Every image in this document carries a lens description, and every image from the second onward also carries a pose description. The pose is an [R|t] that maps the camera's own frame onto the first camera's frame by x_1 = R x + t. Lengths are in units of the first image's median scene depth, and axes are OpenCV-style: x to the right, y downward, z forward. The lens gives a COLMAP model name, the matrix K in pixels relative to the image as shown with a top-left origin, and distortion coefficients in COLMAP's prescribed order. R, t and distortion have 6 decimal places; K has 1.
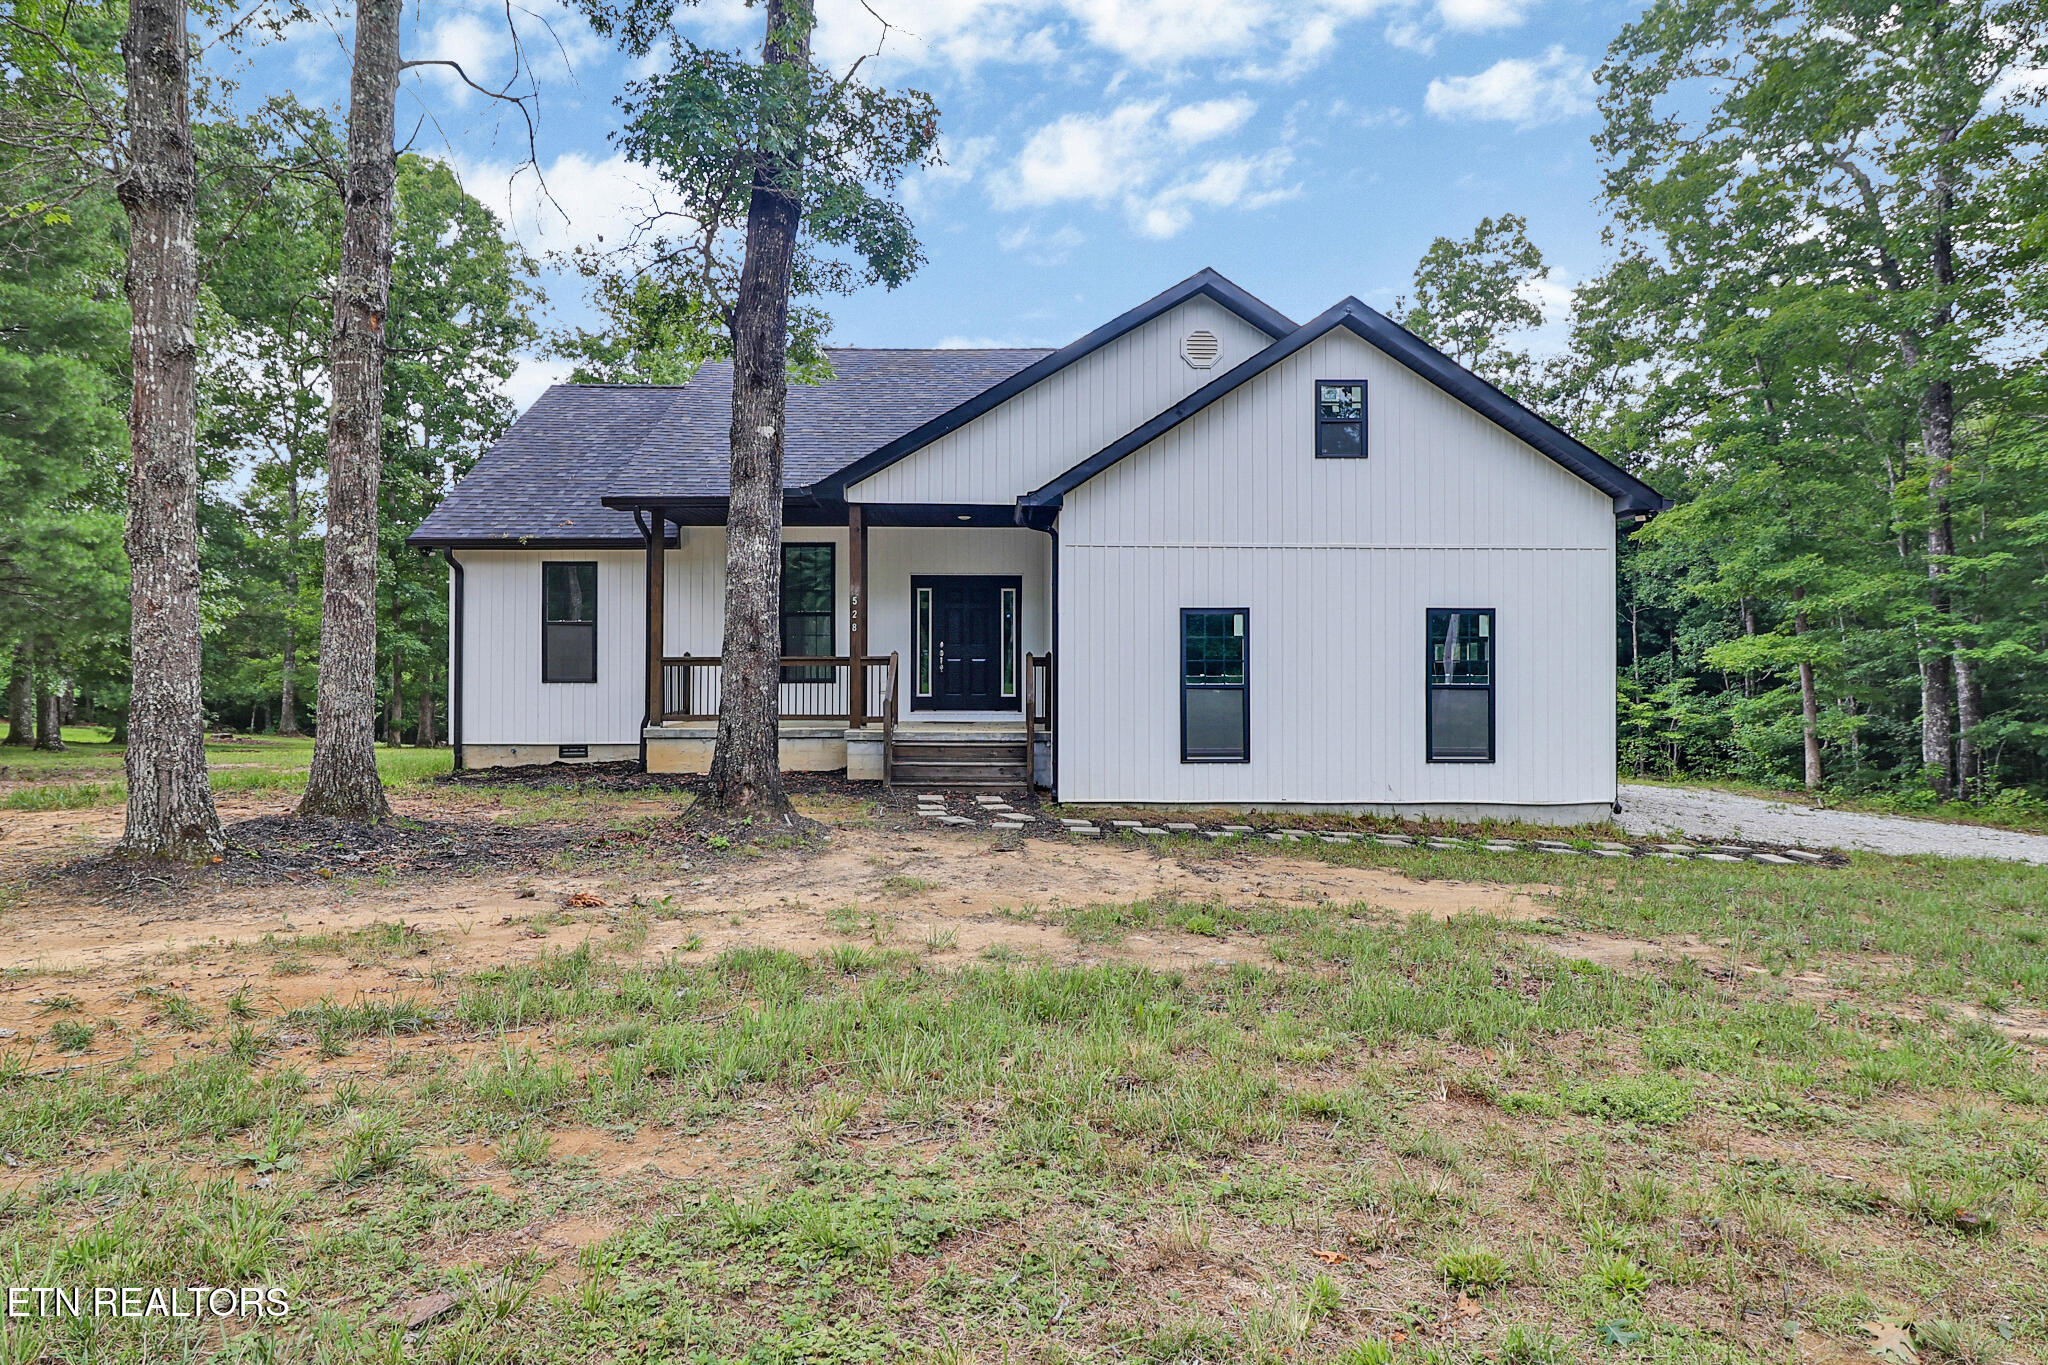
lens RADIAL K [[1153.0, 0, 1024.0], [0, 1153.0, 682.5], [0, 0, 1]] dist [-0.002780, -0.001098]
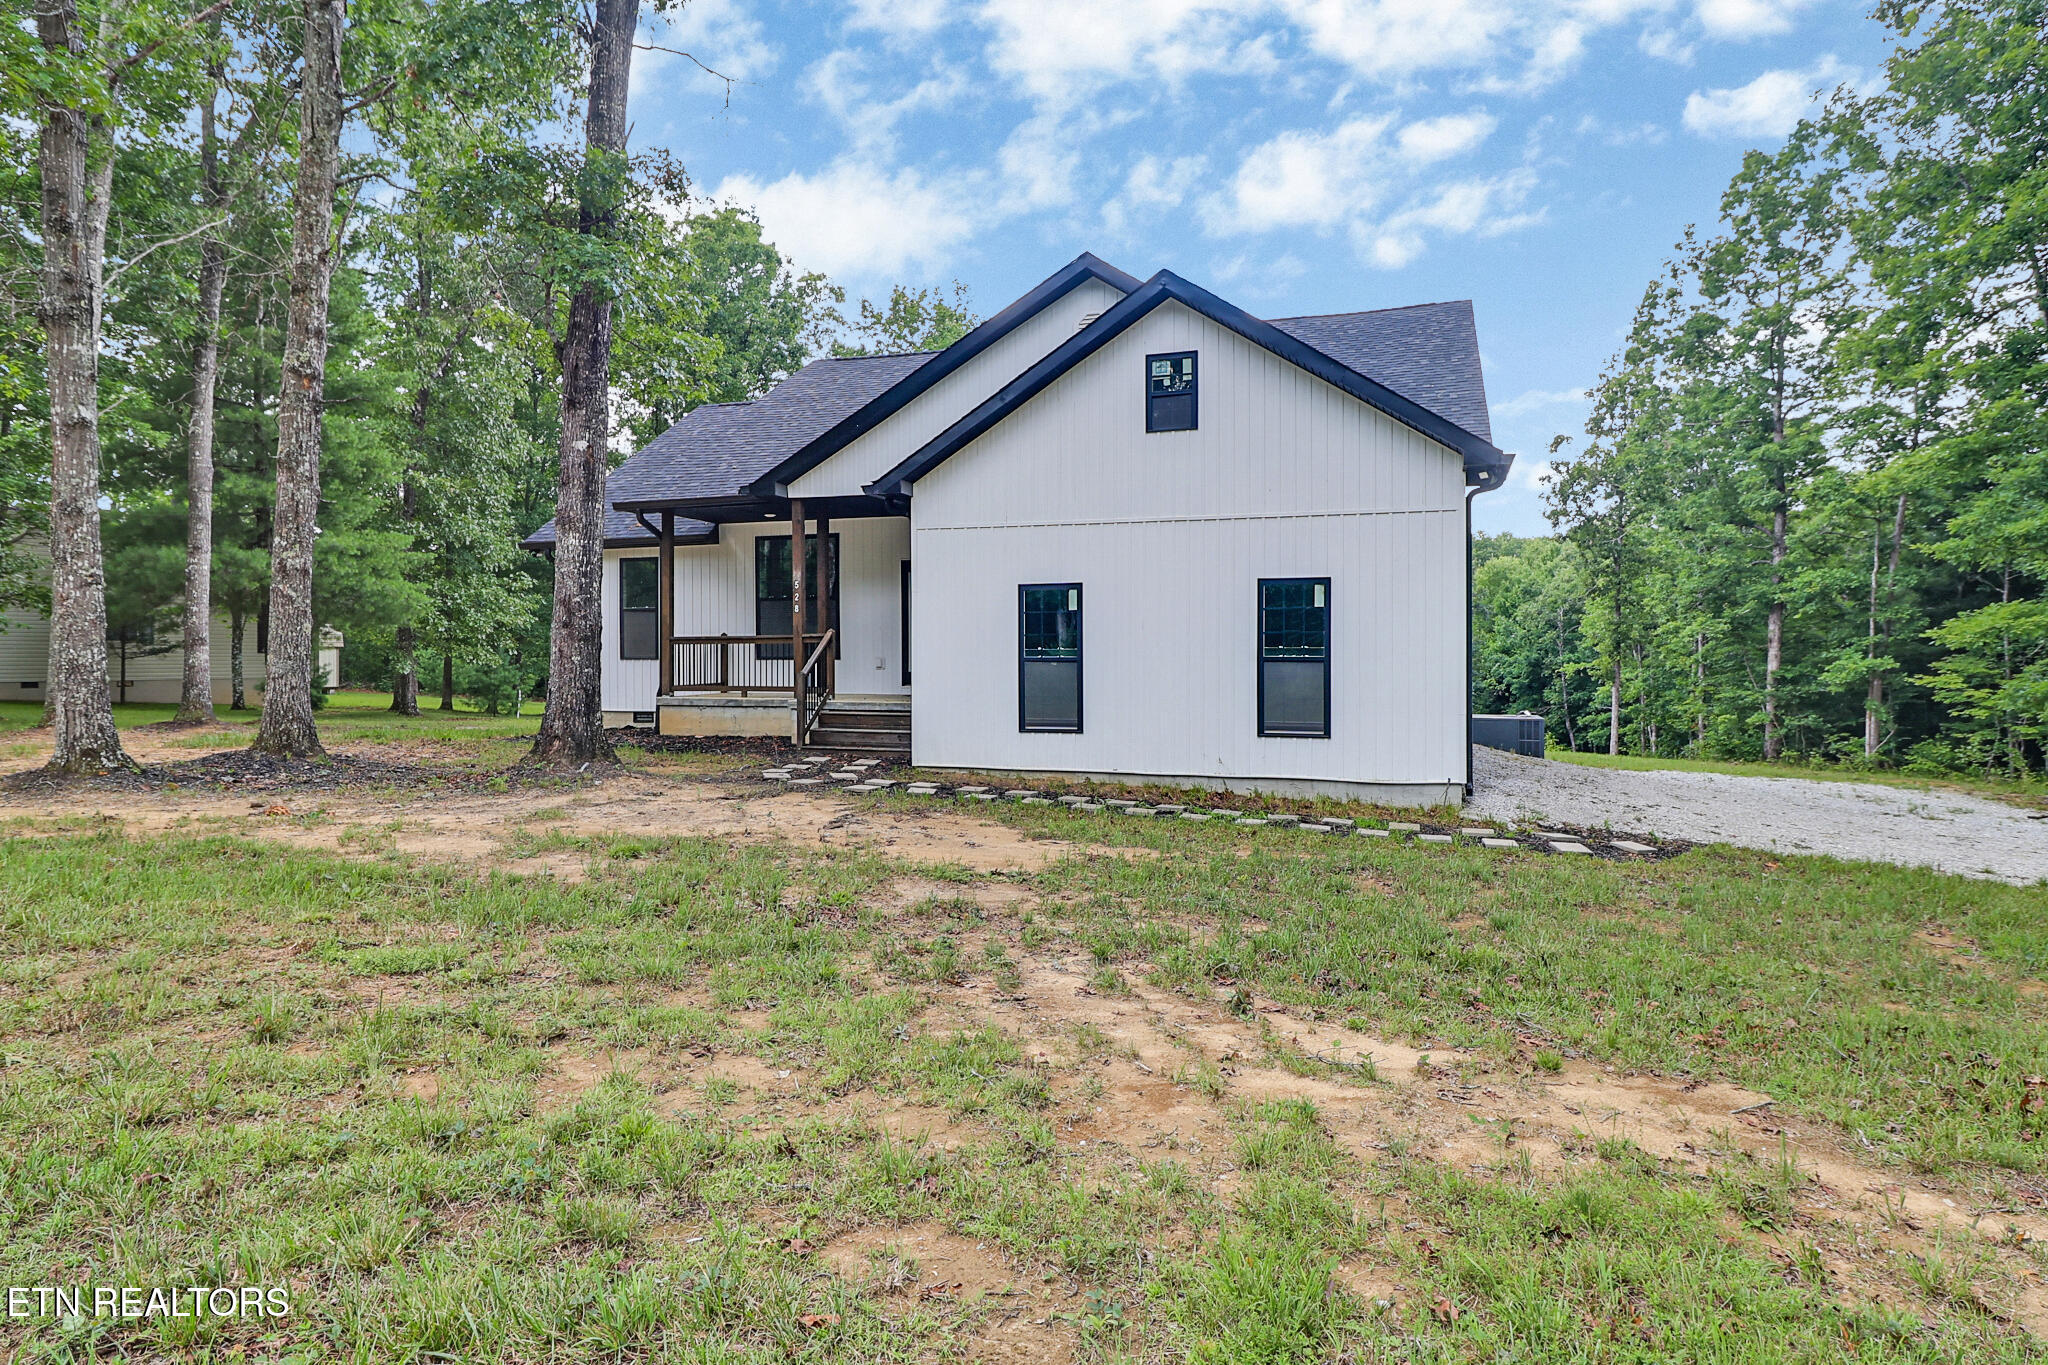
lens RADIAL K [[1153.0, 0, 1024.0], [0, 1153.0, 682.5], [0, 0, 1]] dist [-0.002780, -0.001098]
pose [[0.944719, 0.005032, -0.327841, 0.483754], [-0.001241, 0.999930, 0.011771, 0.012291], [0.327877, -0.010714, 0.944659, 0.008514]]
